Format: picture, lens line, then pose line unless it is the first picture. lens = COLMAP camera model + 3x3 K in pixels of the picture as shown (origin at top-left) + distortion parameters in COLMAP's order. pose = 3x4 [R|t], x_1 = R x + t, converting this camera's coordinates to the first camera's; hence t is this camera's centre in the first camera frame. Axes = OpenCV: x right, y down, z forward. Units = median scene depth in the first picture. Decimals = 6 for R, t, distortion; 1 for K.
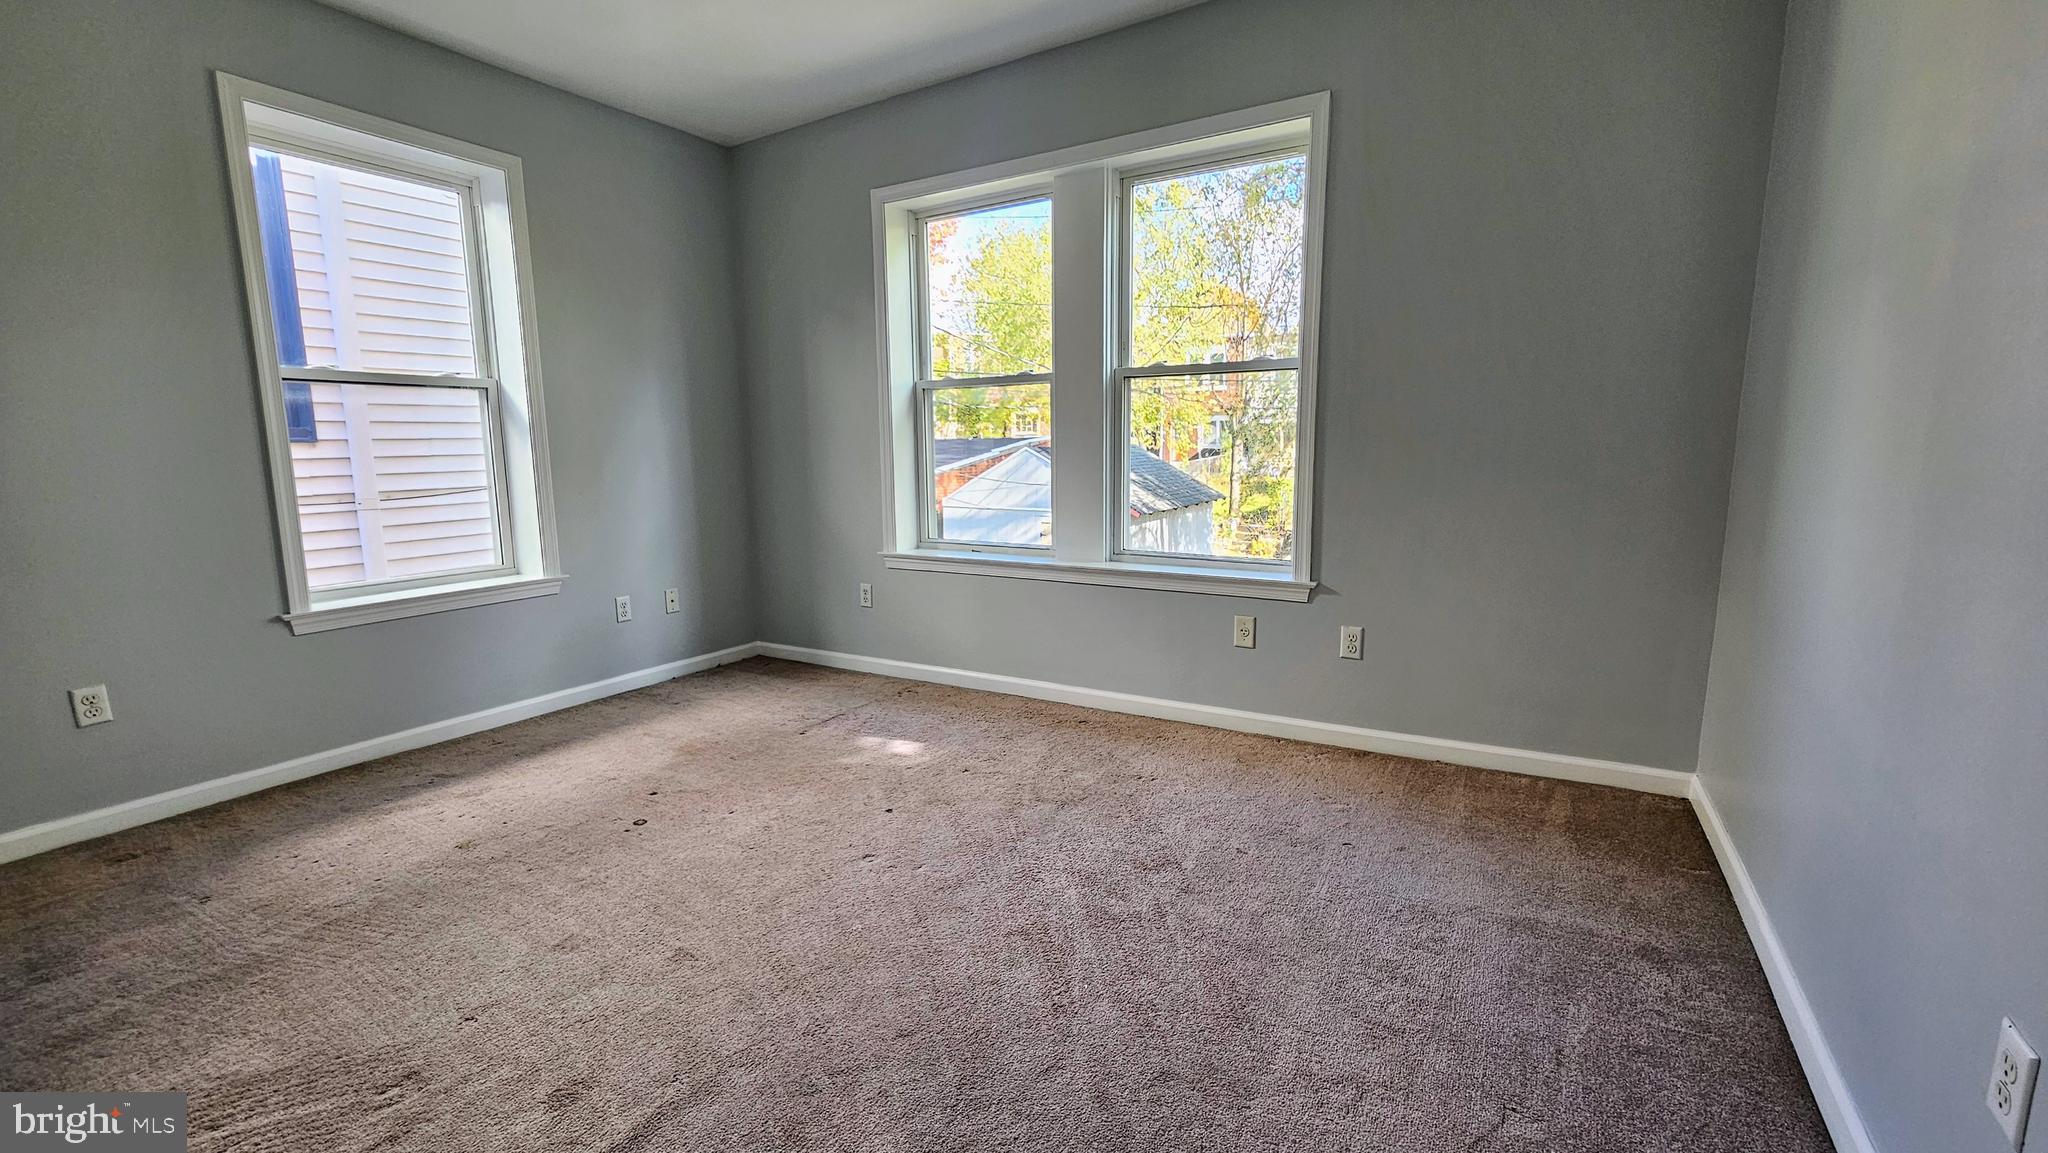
lens RADIAL K [[845.5, 0, 1024.0], [0, 845.5, 576.5], [0, 0, 1]] dist [0.002141, 0.000481]
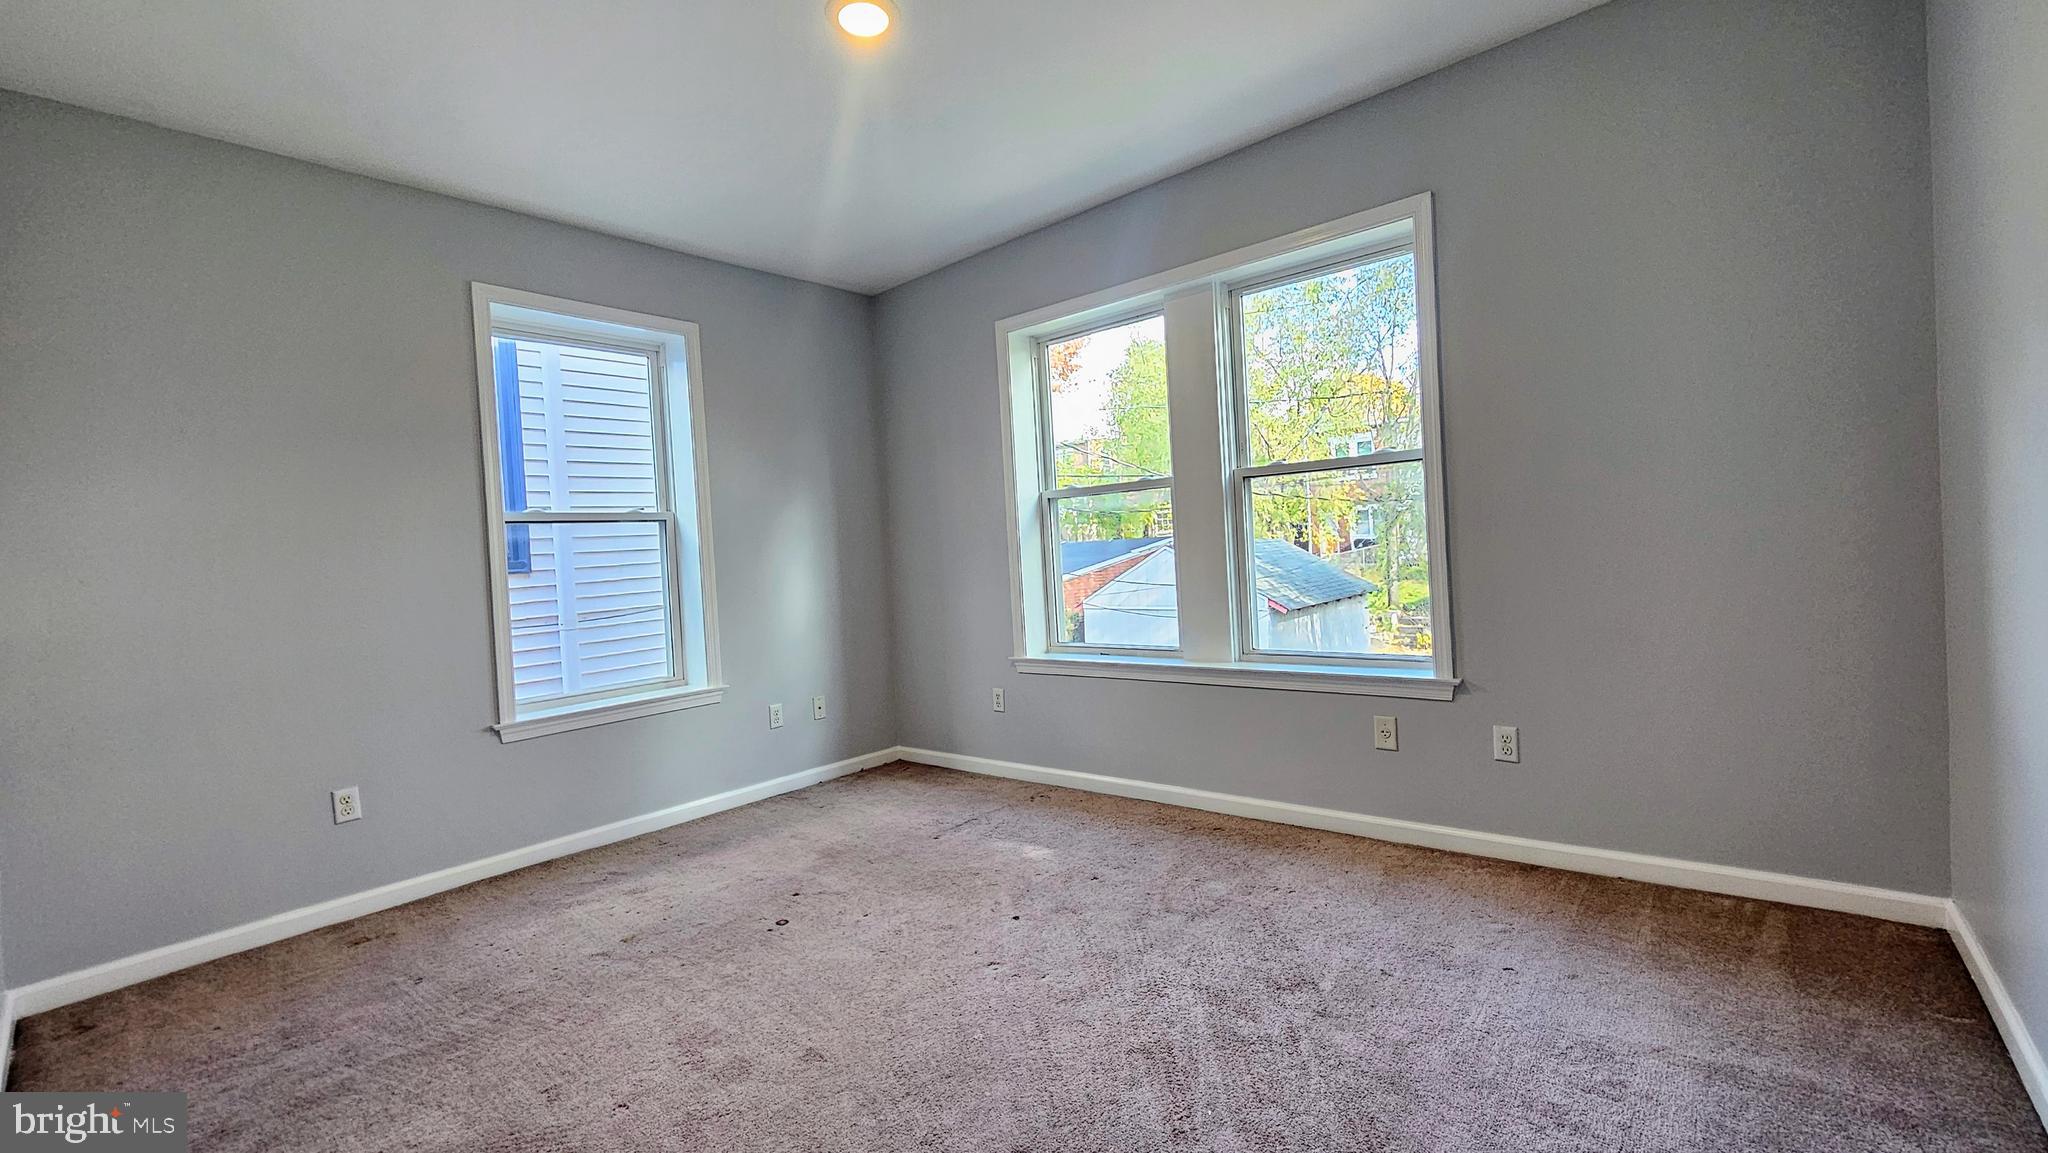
lens RADIAL K [[851.1, 0, 1024.0], [0, 851.1, 576.5], [0, 0, 1]] dist [-0.002251, 0.002526]
pose [[0.984959, -0.039208, -0.168283, 0.033661], [0.018898, 0.992517, -0.120637, -0.001659], [0.171754, 0.115642, 0.978329, -0.027128]]
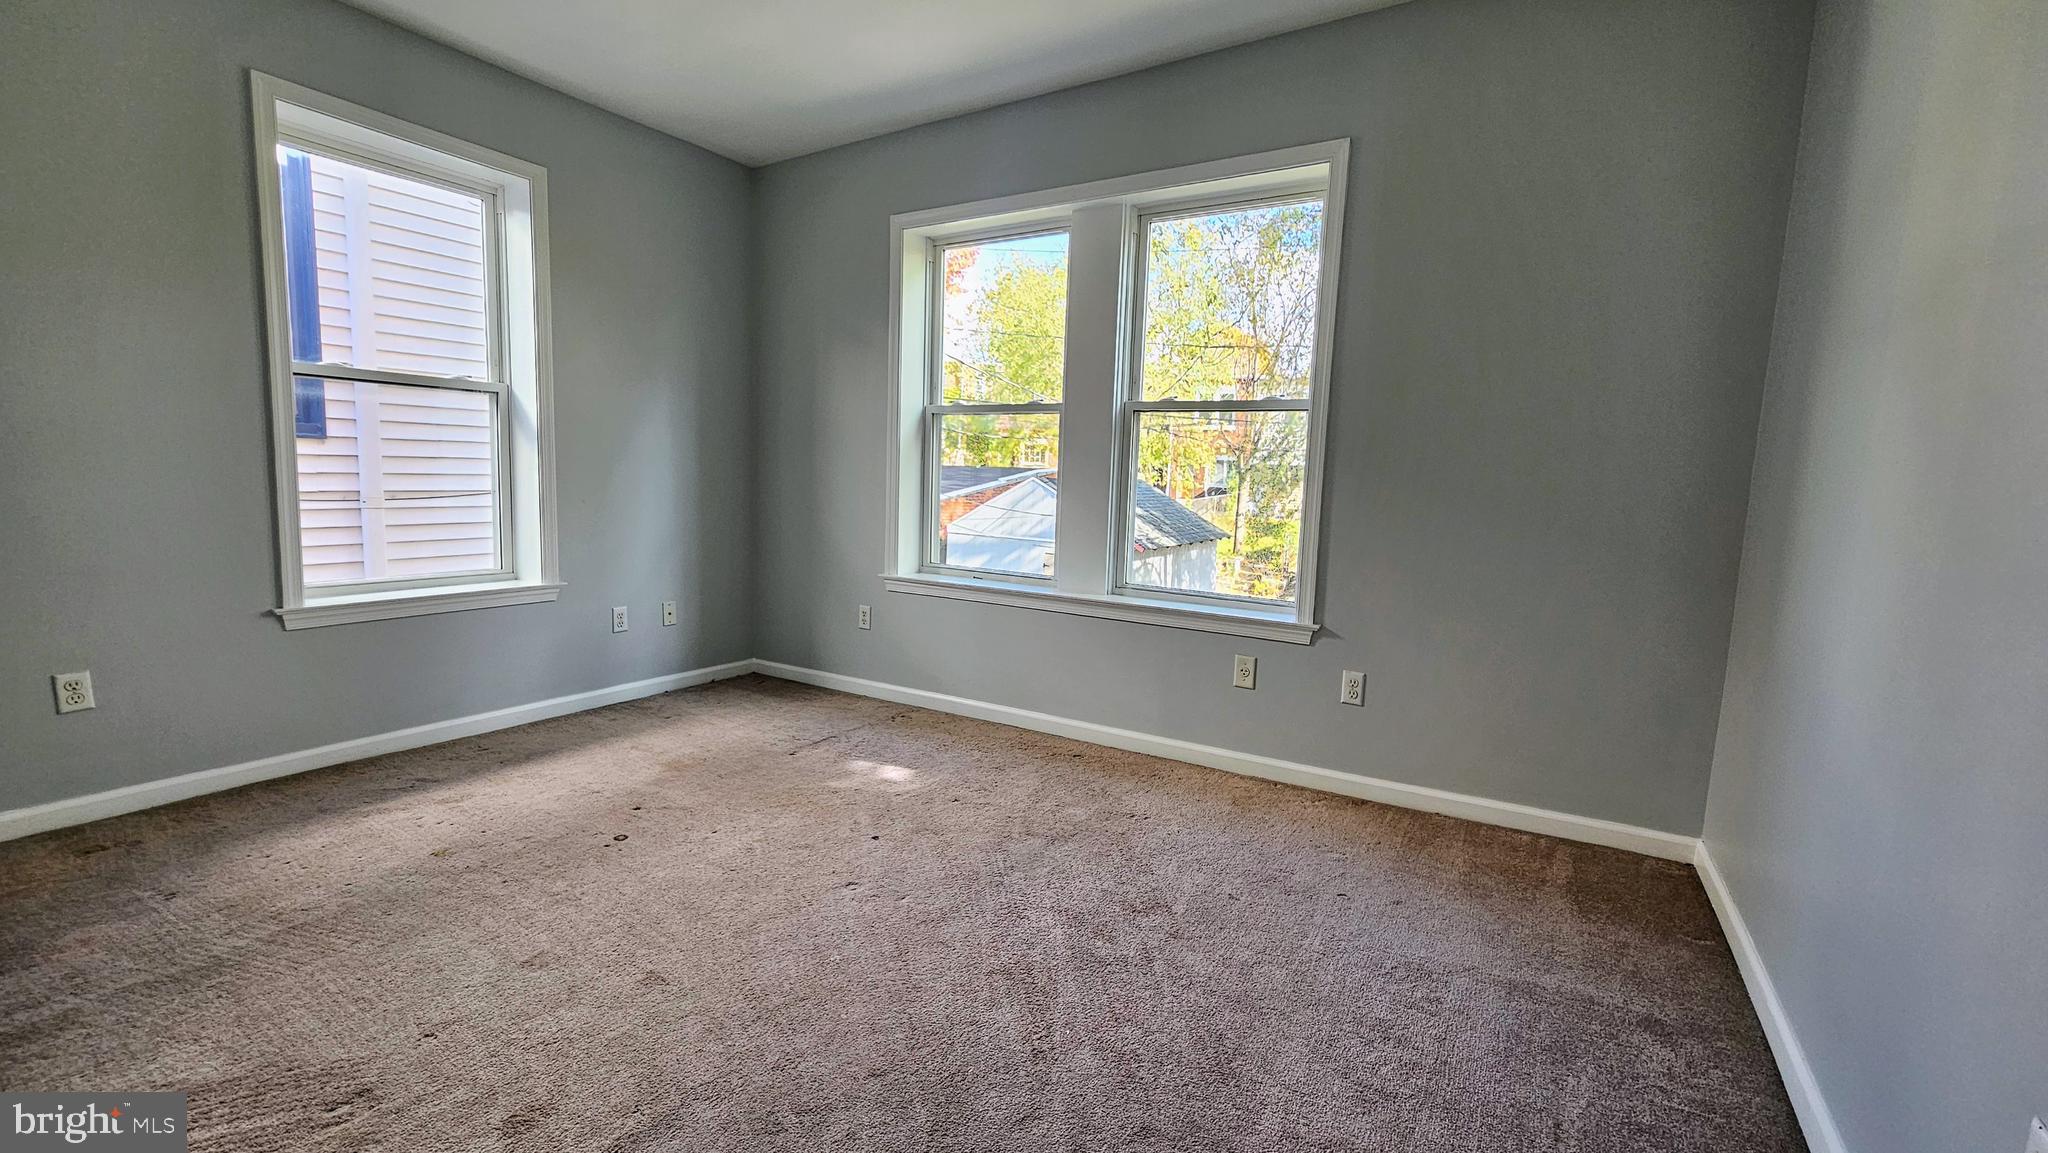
lens RADIAL K [[845.5, 0, 1024.0], [0, 845.5, 576.5], [0, 0, 1]] dist [0.002141, 0.000481]
pose [[0.998904, 0.046688, -0.003307, 0.001492], [-0.046776, 0.998289, -0.035080, 0.000985], [0.001664, 0.035196, 0.999379, 0.010223]]
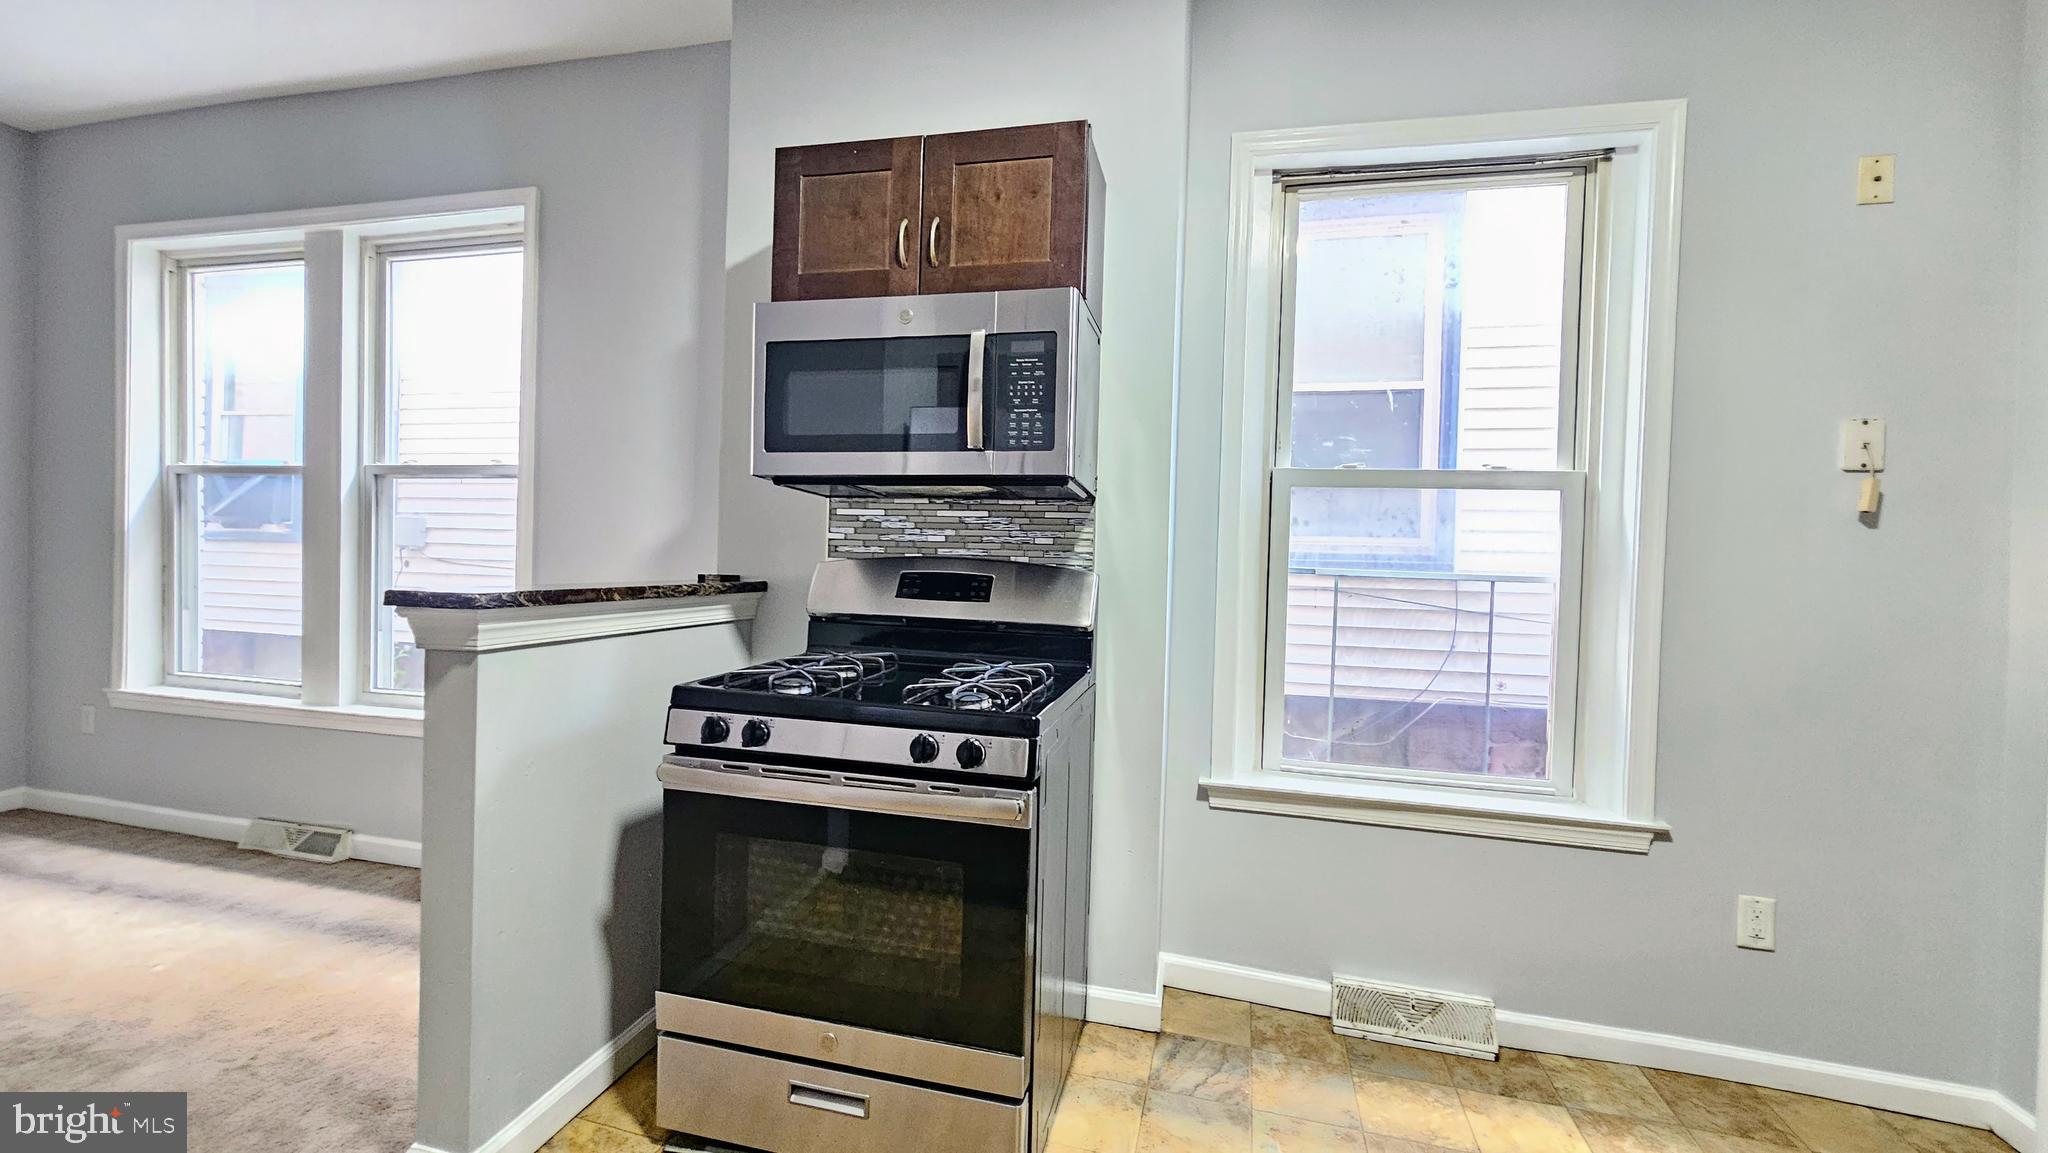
lens RADIAL K [[844.7, 0, 1028.6], [0, 844.7, 584.6], [0, 0, 1]] dist [0.001271, 0.000443]
pose [[0.929526, 0.030774, 0.367470, 0.498139], [0.014851, 0.992579, -0.120690, -0.029617], [-0.368457, 0.117642, 0.922171, 0.017011]]
